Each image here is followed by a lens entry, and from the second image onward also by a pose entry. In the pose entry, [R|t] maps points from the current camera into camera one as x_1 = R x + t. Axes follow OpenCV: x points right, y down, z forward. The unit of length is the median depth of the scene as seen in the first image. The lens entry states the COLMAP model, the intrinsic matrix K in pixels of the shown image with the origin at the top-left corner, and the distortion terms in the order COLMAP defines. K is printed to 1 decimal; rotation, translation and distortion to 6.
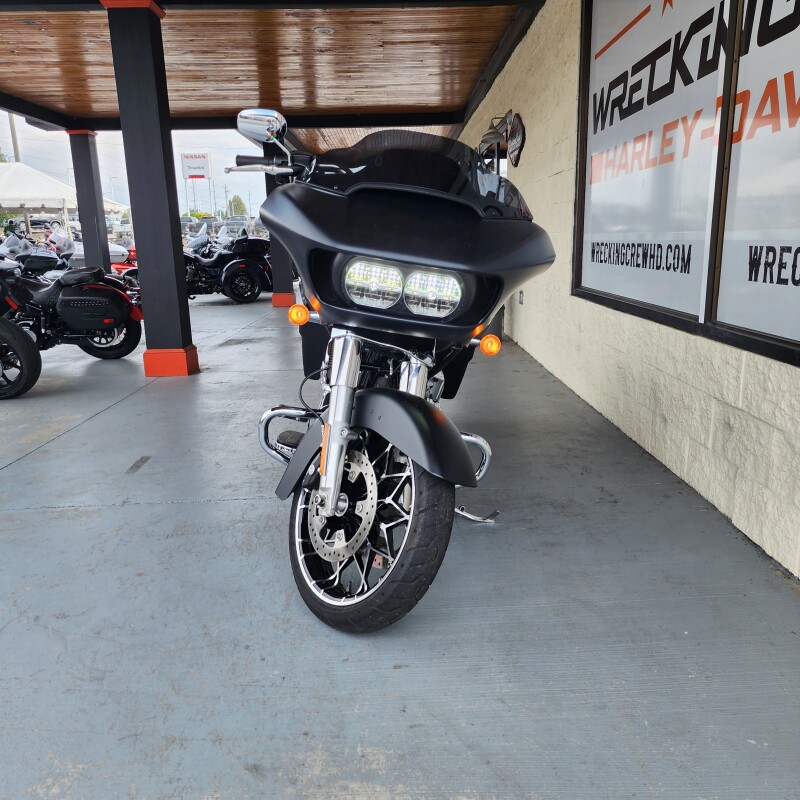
lens RADIAL K [[717.2, 0, 408.0], [0, 717.2, 399.2], [0, 0, 1]] dist [0.052678, -0.029095]
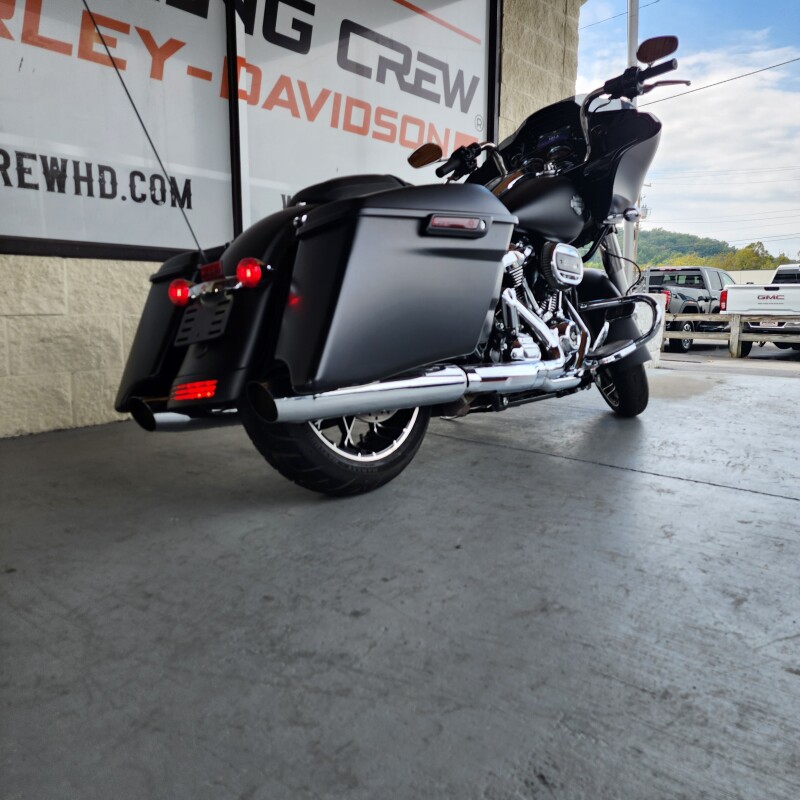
lens RADIAL K [[708.1, 0, 400.0], [0, 708.1, 400.0], [0, 0, 1]] dist [0.062168, -0.020582]
pose [[-0.763204, -0.076813, 0.641575, -0.609615], [0.151917, 0.943746, 0.293708, -0.217363], [-0.628045, 0.321626, -0.708602, 2.034278]]
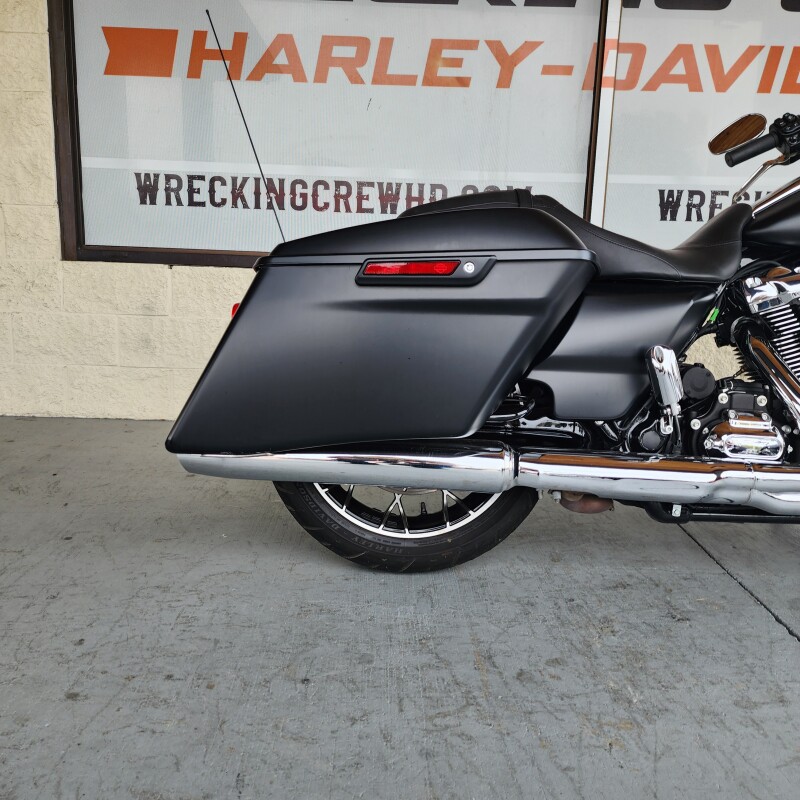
lens RADIAL K [[718.8, 0, 396.6], [0, 718.8, 380.7], [0, 0, 1]] dist [0.084147, -0.066912]
pose [[0.010929, -0.141672, 0.989853, -0.726381], [0.190623, 0.972054, 0.137020, -0.164944], [-0.981602, 0.187191, 0.037630, 1.491454]]
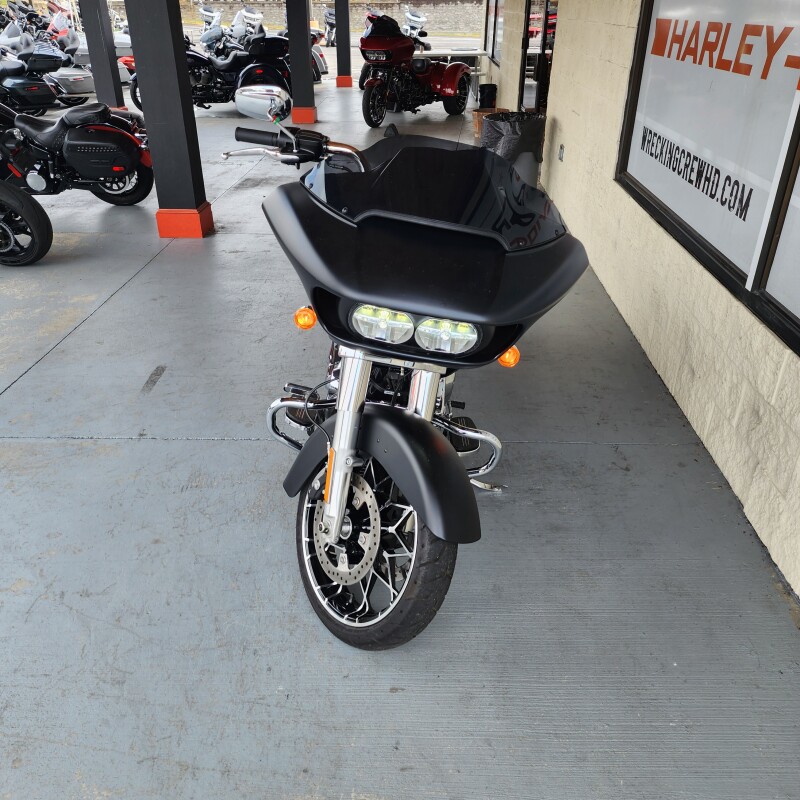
lens RADIAL K [[716.5, 0, 397.0], [0, 716.5, 397.7], [0, 0, 1]] dist [0.053076, -0.030397]
pose [[0.997975, 0.047696, -0.042092, 0.010486], [-0.034196, 0.960188, 0.277253, -0.252173], [0.053640, -0.275252, 0.959875, 0.072357]]
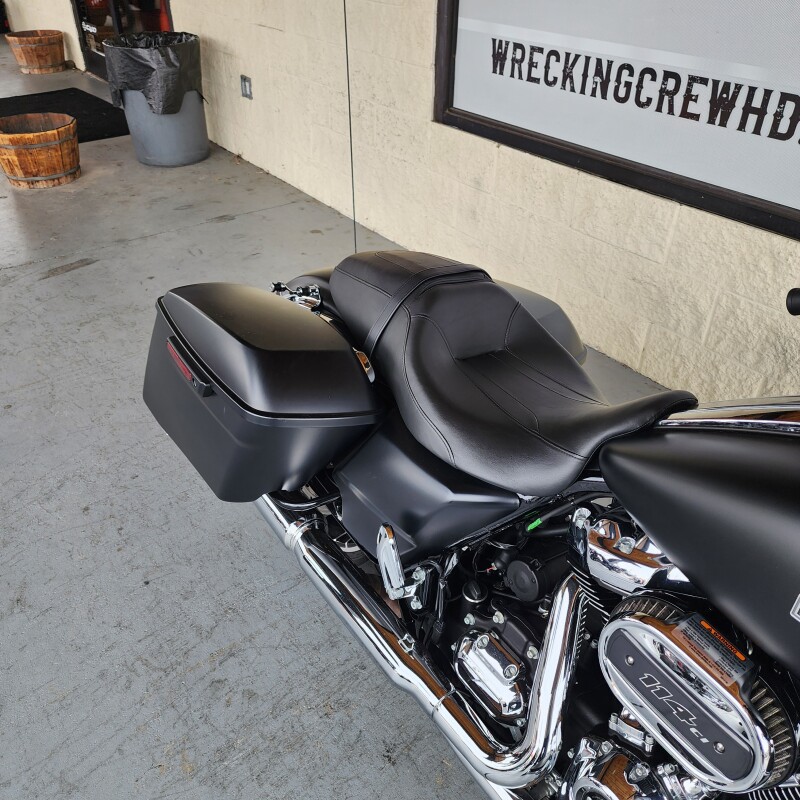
lens RADIAL K [[721.8, 0, 393.1], [0, 721.8, 387.3], [0, 0, 1]] dist [0.042844, -0.016835]
pose [[0.823687, -0.287099, 0.488993, -0.363141], [0.097599, 0.921263, 0.376495, -0.351616], [-0.558582, -0.262389, 0.786853, 0.932219]]
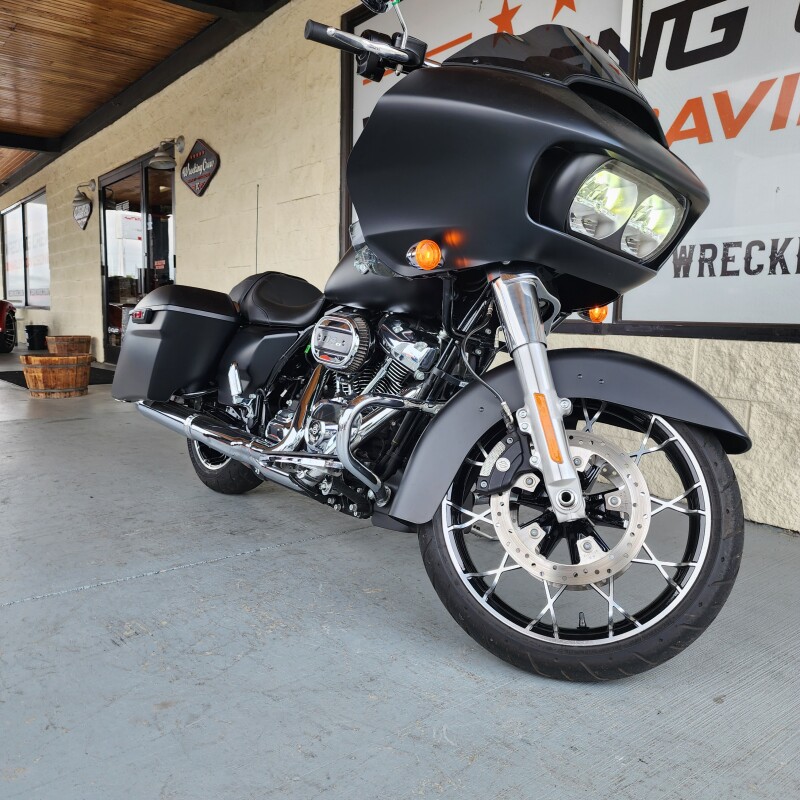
lens RADIAL K [[717.2, 0, 408.0], [0, 717.2, 399.2], [0, 0, 1]] dist [0.052678, -0.029095]
pose [[0.803903, -0.027435, 0.594128, -0.531449], [0.088729, 0.993289, -0.074189, 0.066267], [-0.588105, 0.112357, 0.800942, 0.410335]]
